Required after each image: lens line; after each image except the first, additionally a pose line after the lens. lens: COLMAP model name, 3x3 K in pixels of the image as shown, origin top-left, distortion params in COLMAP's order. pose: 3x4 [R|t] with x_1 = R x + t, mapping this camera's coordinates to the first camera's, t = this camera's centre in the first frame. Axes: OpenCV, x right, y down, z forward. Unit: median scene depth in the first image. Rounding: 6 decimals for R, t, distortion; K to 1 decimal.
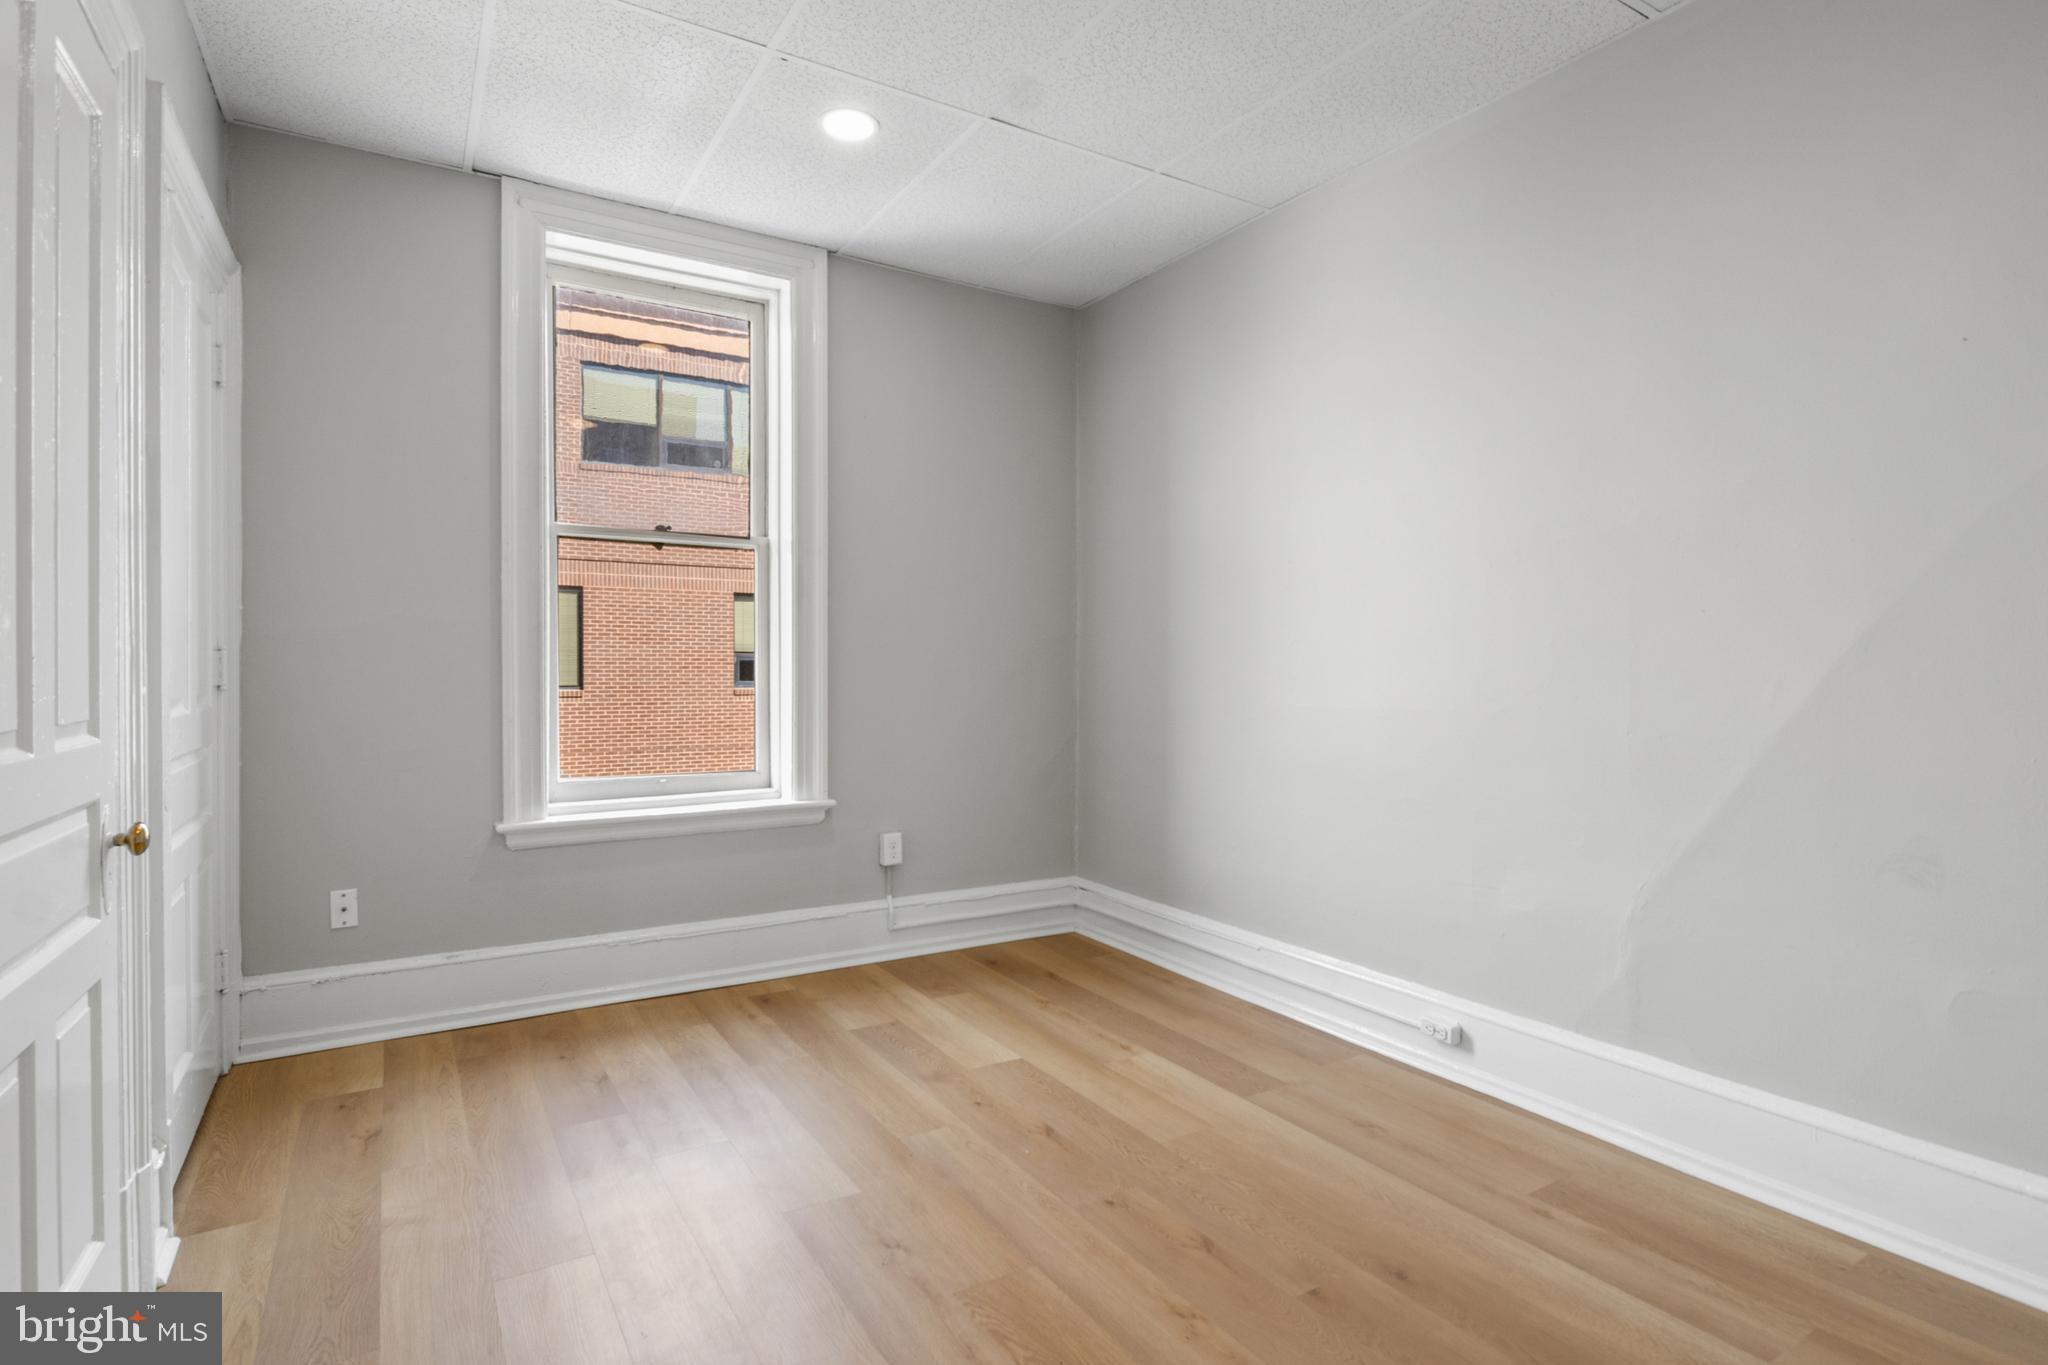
lens RADIAL K [[984.0, 0, 1016.9], [0, 984.0, 708.7], [0, 0, 1]] dist [0.000269, 0.000134]
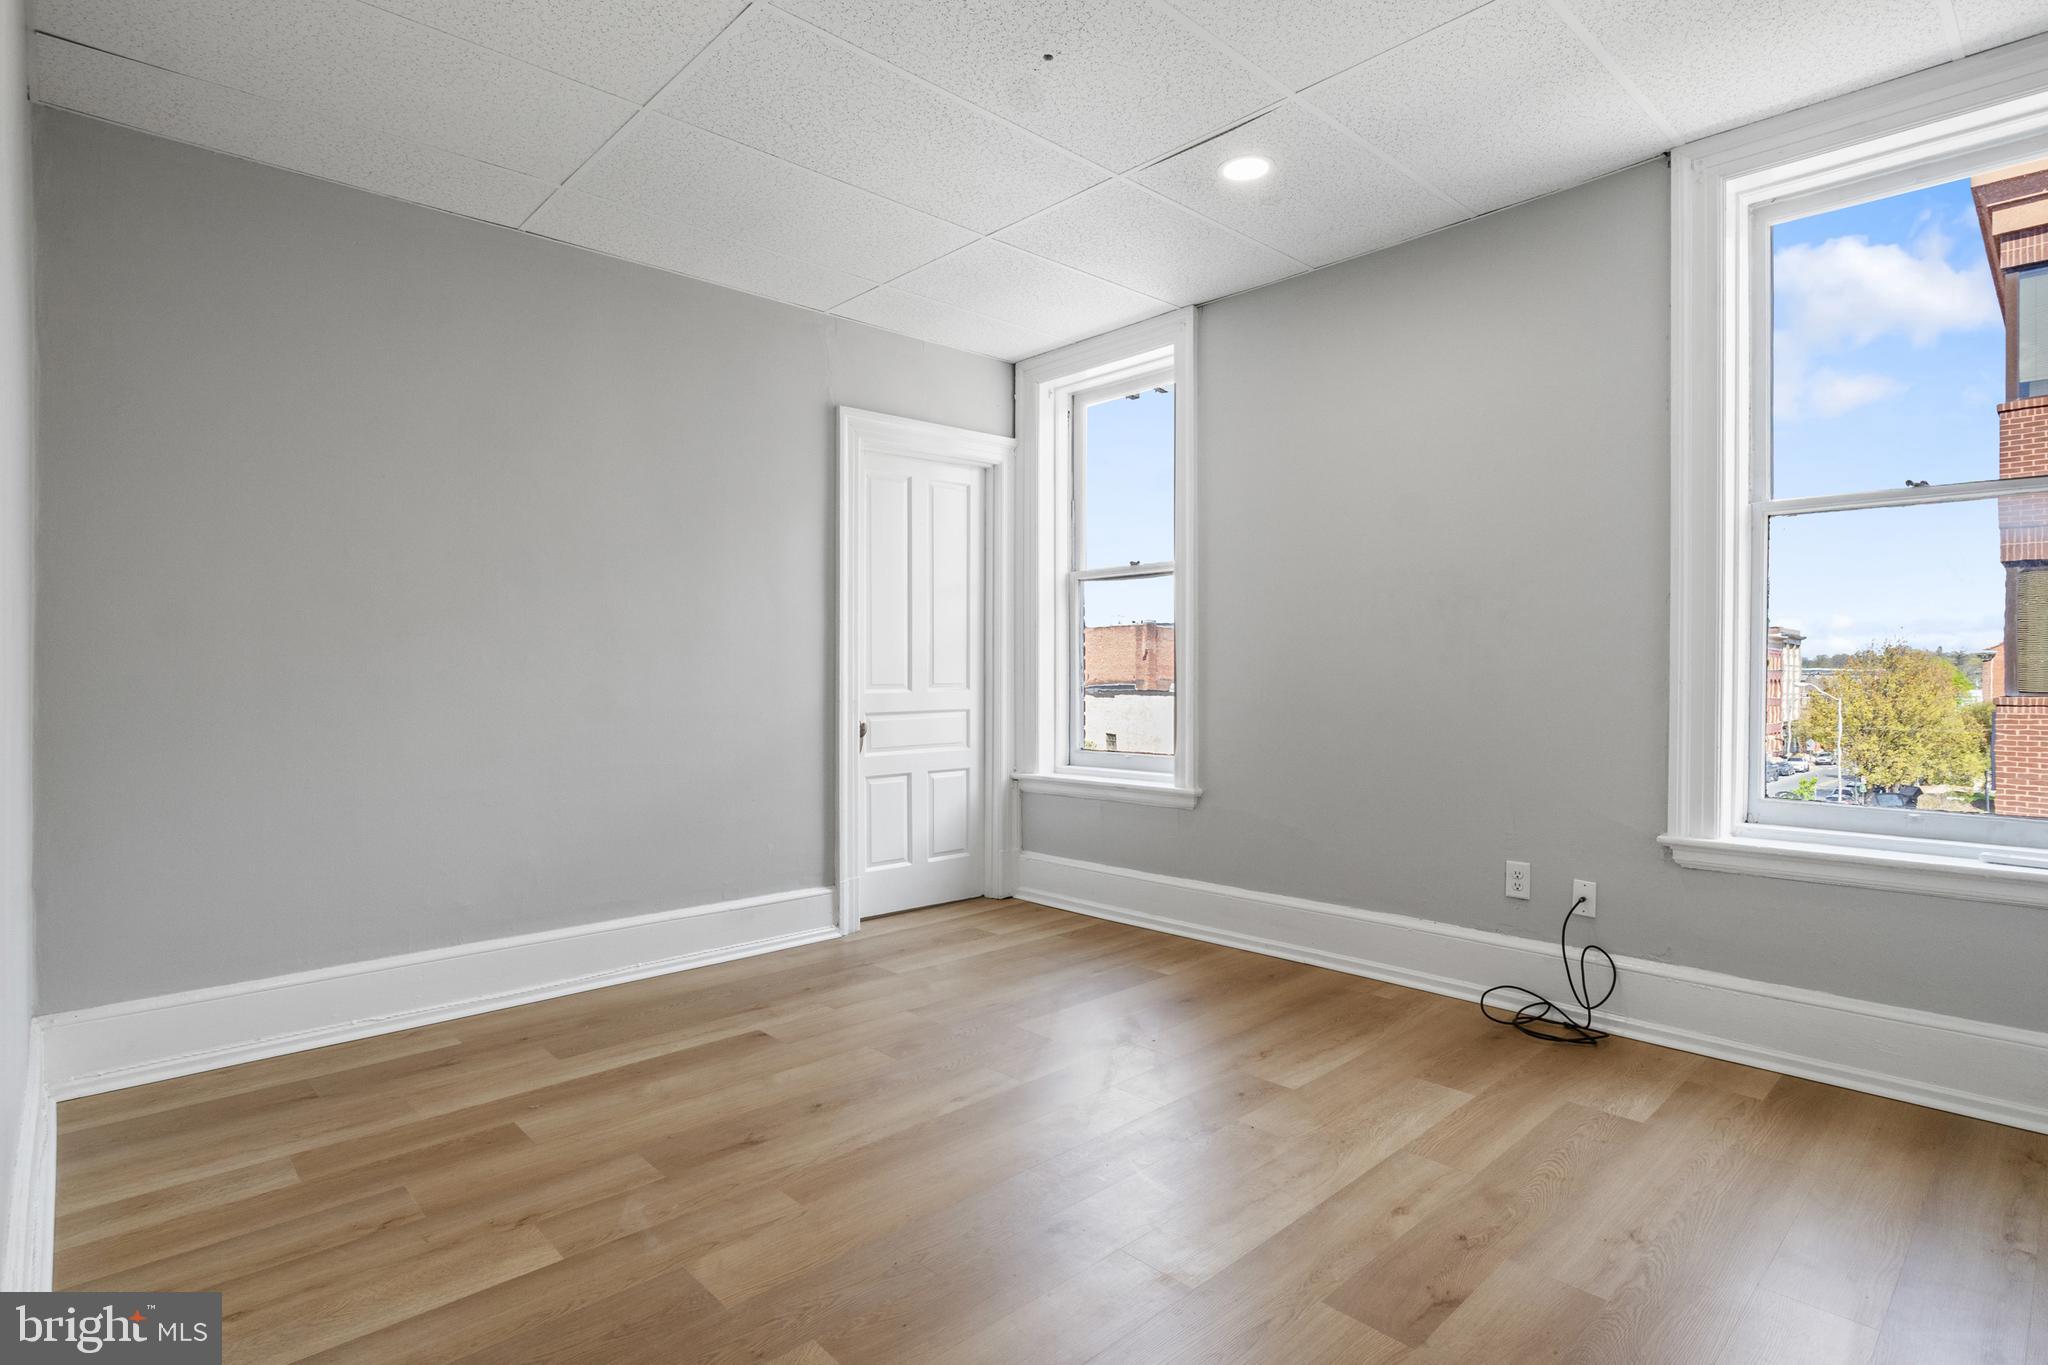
lens RADIAL K [[1025.3, 0, 1017.2], [0, 1025.3, 687.9], [0, 0, 1]] dist [-0.001036, -0.000019]
pose [[0.220993, 0.004403, -0.975266, 0.322590], [-0.028111, 0.999603, -0.001857, -0.004791], [0.974870, 0.027826, 0.221029, 0.191979]]
